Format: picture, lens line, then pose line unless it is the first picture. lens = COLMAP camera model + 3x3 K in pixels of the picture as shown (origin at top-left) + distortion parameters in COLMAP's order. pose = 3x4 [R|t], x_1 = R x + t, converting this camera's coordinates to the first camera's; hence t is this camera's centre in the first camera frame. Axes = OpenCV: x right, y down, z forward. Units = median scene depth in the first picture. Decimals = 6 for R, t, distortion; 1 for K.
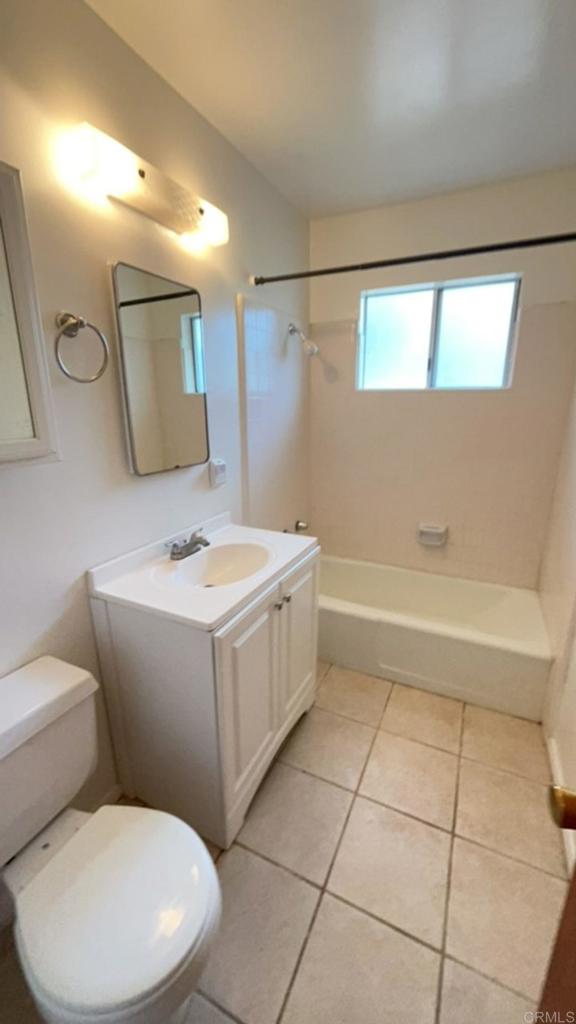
lens RADIAL K [[405.0, 0, 286.6], [0, 405.0, 513.4], [0, 0, 1]] dist [-0.004008, 0.001092]
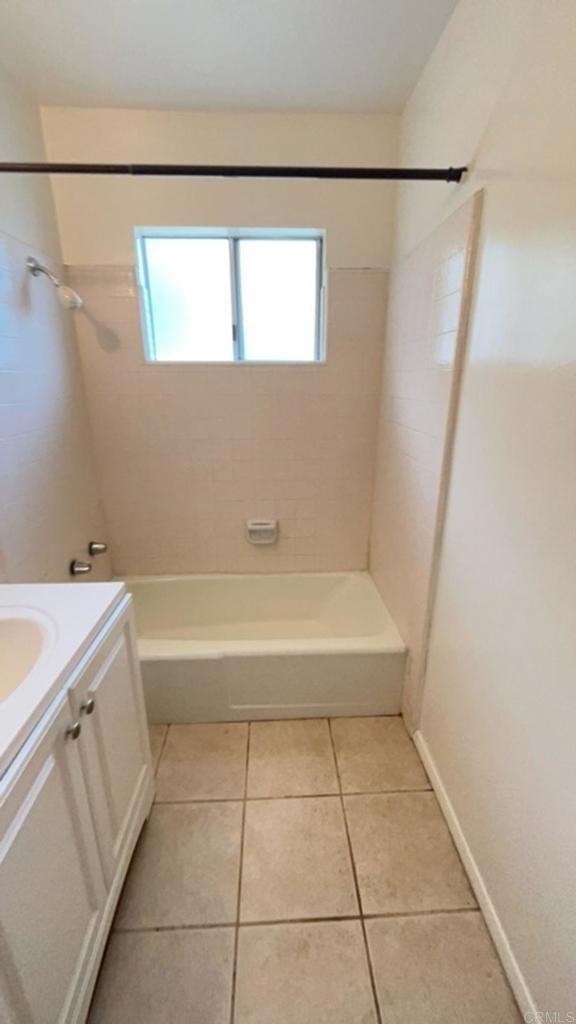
lens RADIAL K [[405.0, 0, 287.3], [0, 405.0, 508.7], [0, 0, 1]] dist [-0.004008, 0.001092]
pose [[0.880052, -0.144856, 0.452244, 0.028493], [0.128186, 0.989452, 0.067480, -0.071771], [-0.457248, -0.001414, 0.889338, 0.292995]]
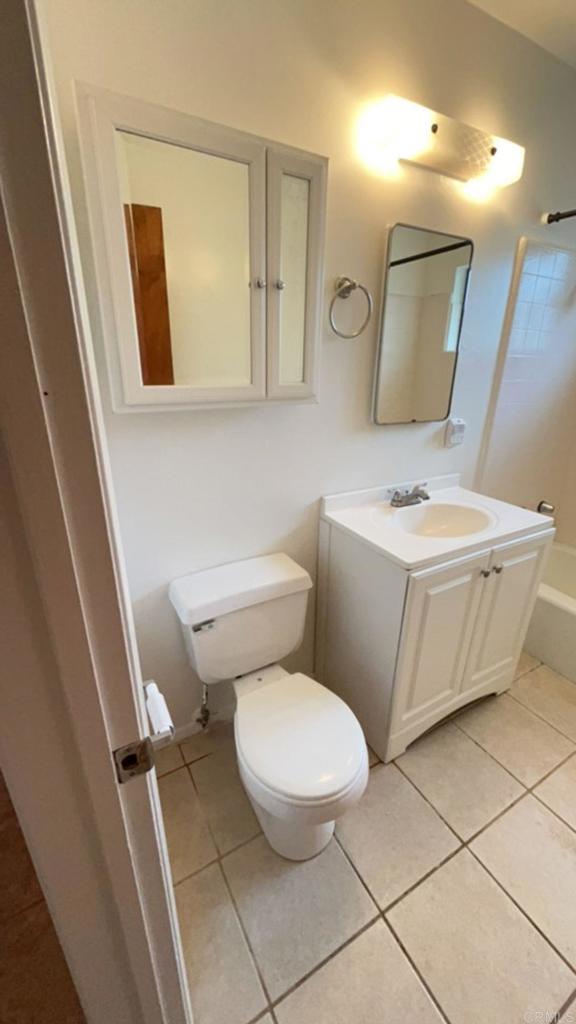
lens RADIAL K [[405.0, 0, 289.8], [0, 405.0, 516.4], [0, 0, 1]] dist [-0.004008, 0.001092]
pose [[0.827772, 0.216297, -0.517696, 0.055371], [-0.167443, 0.975891, 0.140000, 0.030734], [0.535497, -0.029204, 0.844032, -0.066417]]
